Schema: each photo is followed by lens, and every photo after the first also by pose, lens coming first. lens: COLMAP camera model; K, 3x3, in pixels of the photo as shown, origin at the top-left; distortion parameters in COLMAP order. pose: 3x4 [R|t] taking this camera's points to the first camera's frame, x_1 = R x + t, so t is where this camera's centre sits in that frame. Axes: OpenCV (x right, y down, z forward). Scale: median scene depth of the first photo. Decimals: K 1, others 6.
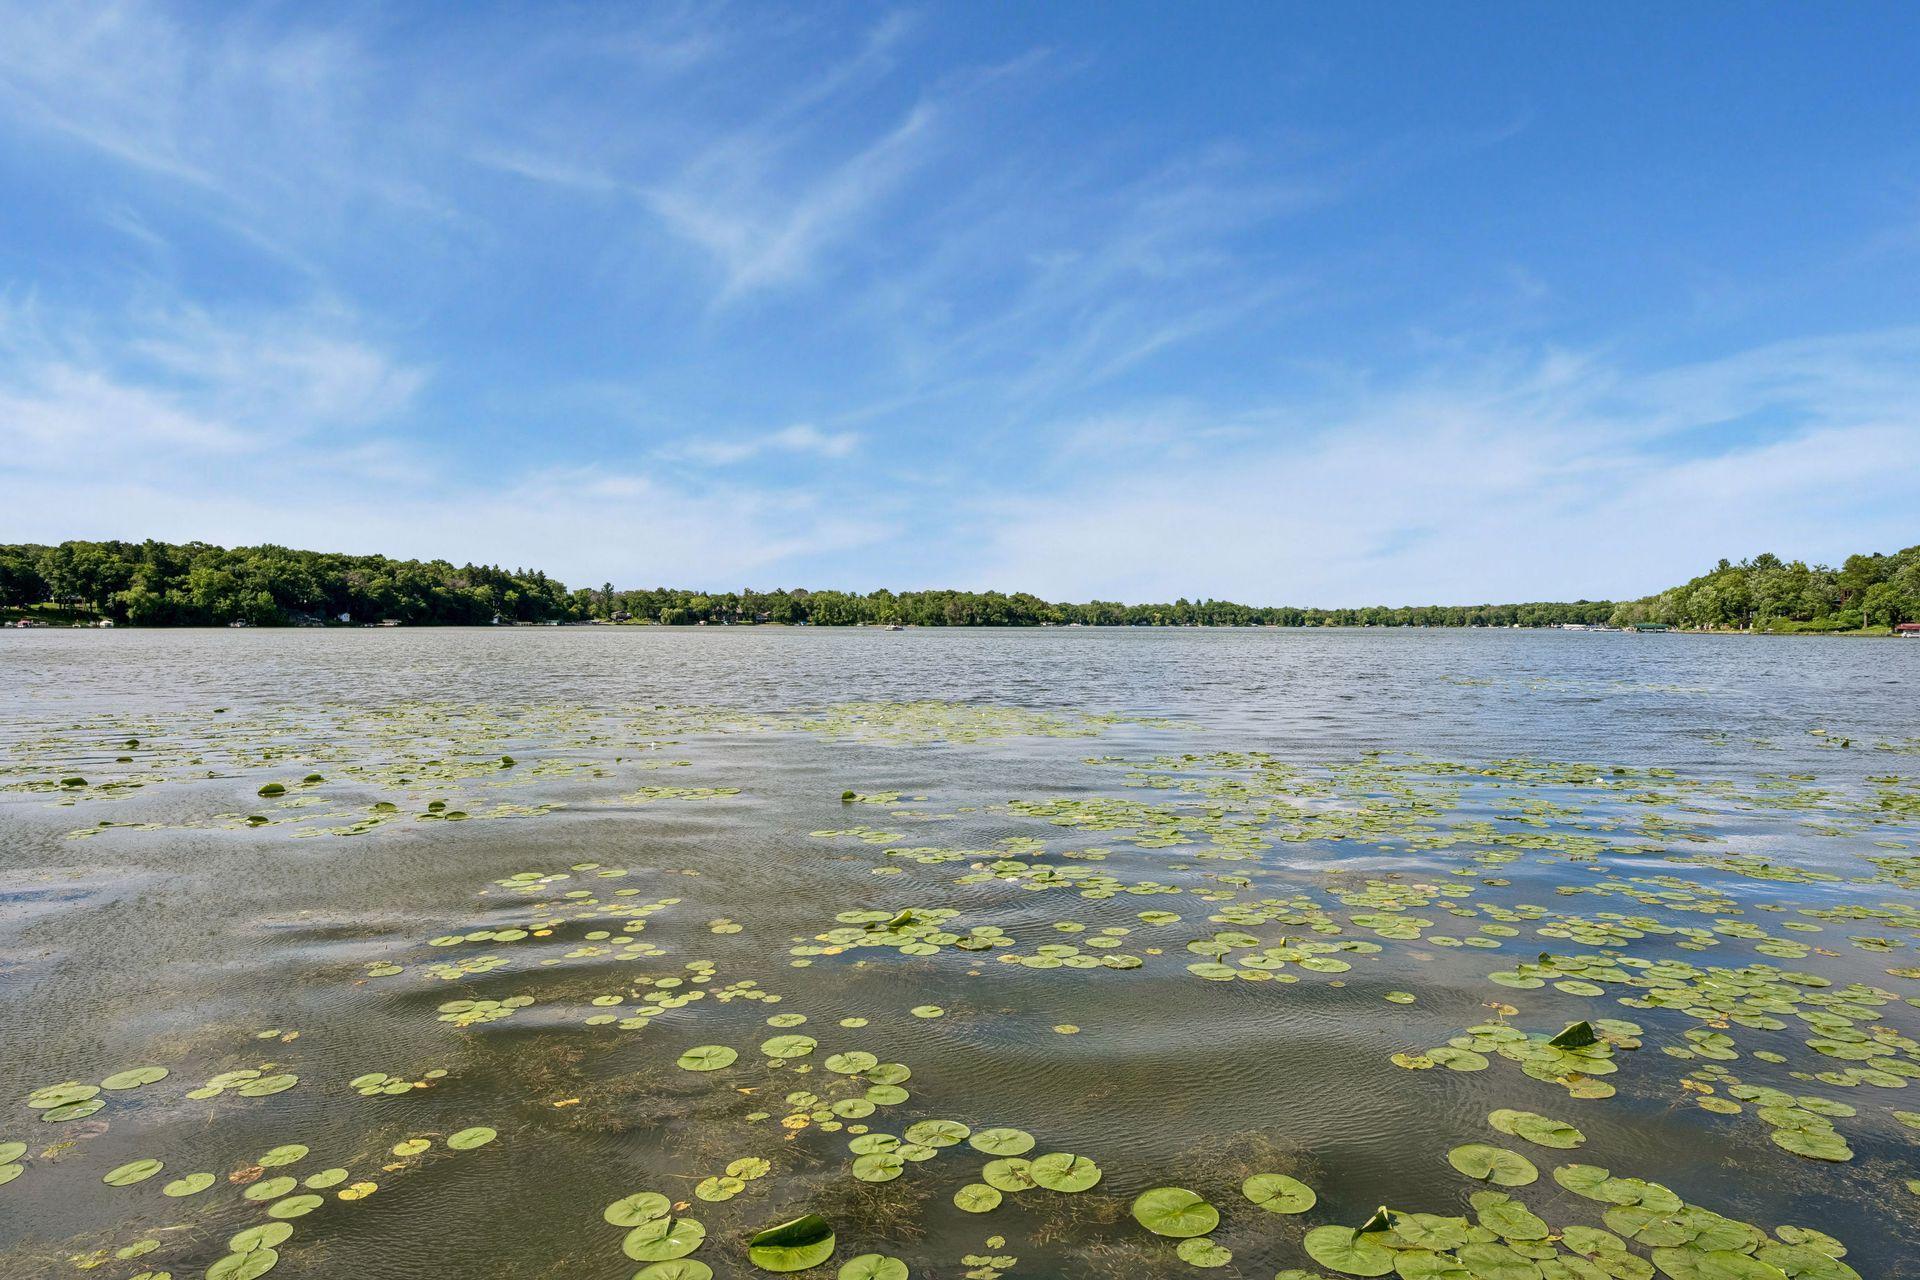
lens RADIAL K [[1090.0, 0, 960.0], [0, 1090.0, 640.0], [0, 0, 1]] dist [-0.001214, 0.000599]
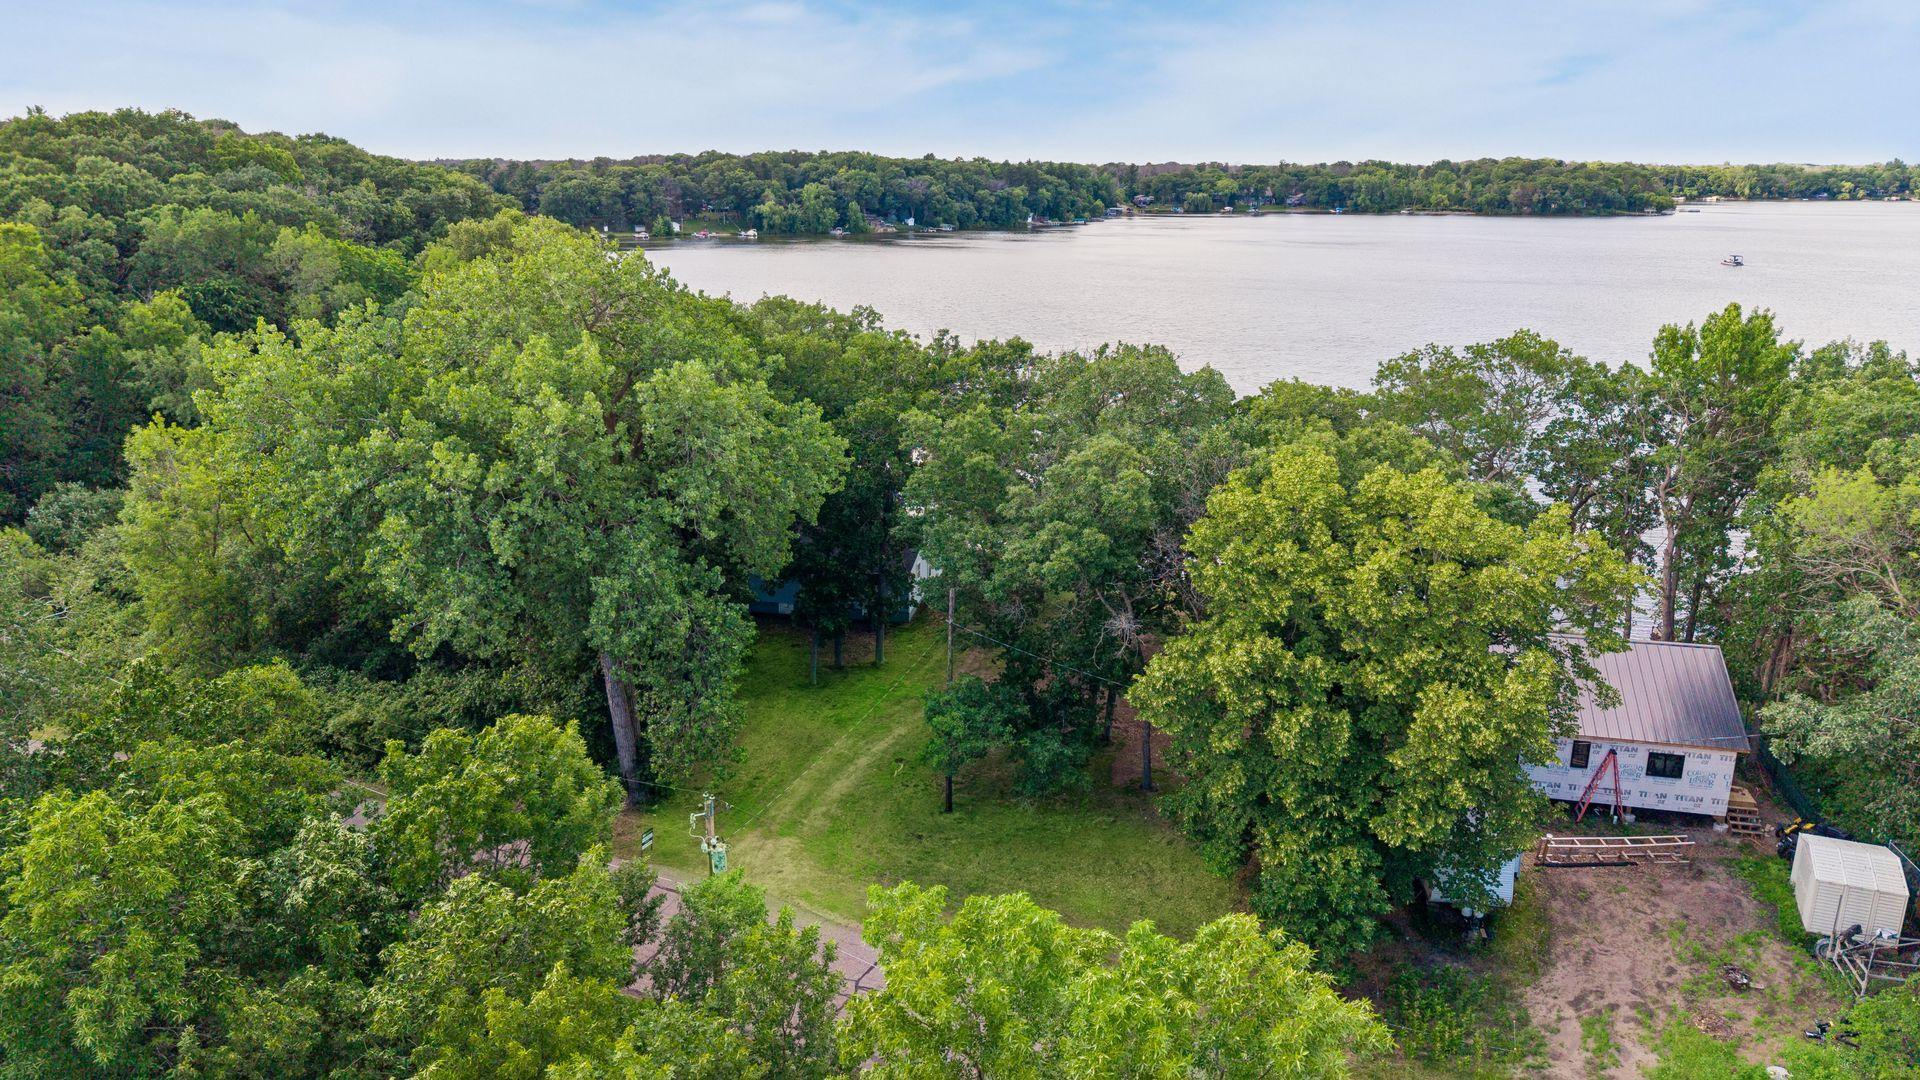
lens RADIAL K [[1283.3, 0, 956.8], [0, 1283.3, 541.2], [0, 0, 1]] dist [0.033840, -0.035753]
pose [[0.906192, 0.114903, -0.406955, 0.038564], [-0.005192, 0.965326, 0.260997, -0.029670], [0.422834, -0.234401, 0.875367, -0.140291]]
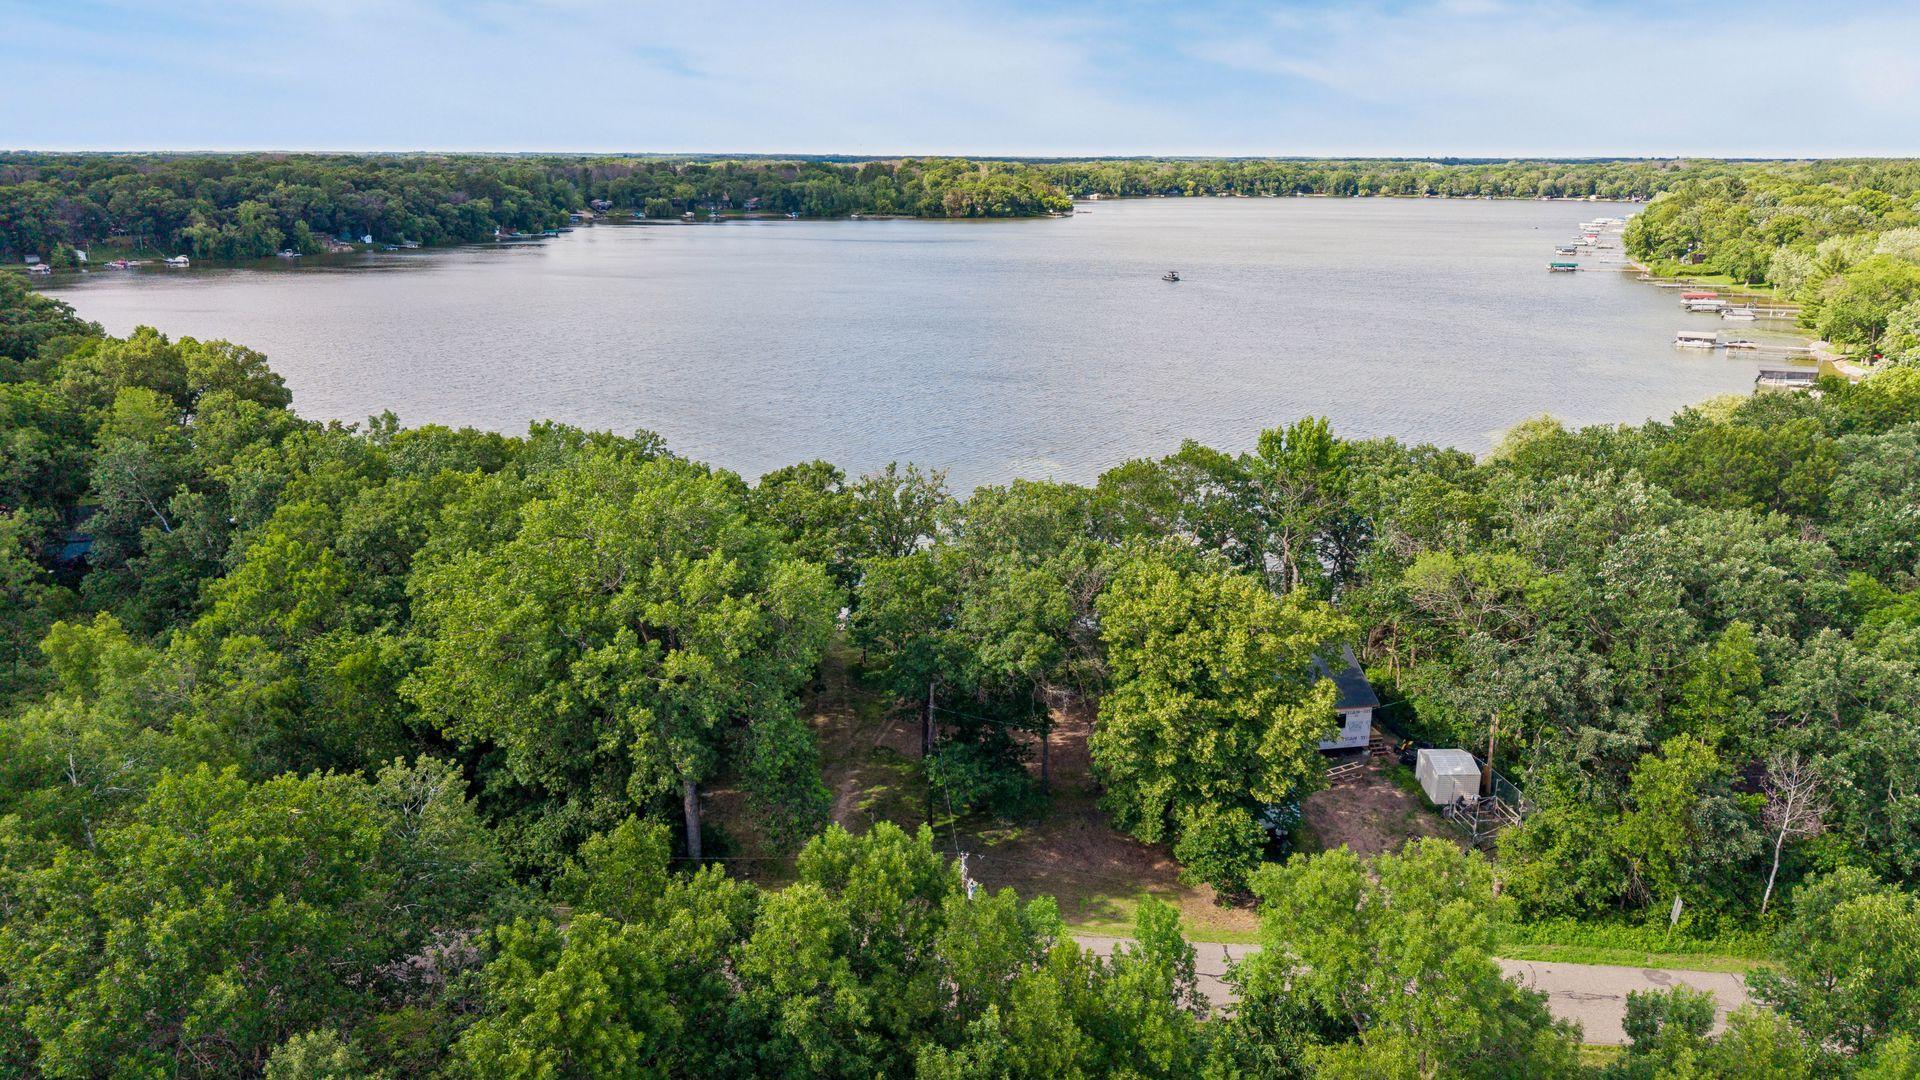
lens RADIAL K [[1283.3, 0, 956.8], [0, 1283.3, 541.2], [0, 0, 1]] dist [0.033840, -0.035753]
pose [[0.999872, 0.003065, -0.015692, 0.017406], [0.001242, 0.963599, 0.267350, -0.043986], [0.015940, -0.267336, 0.963472, -0.168392]]
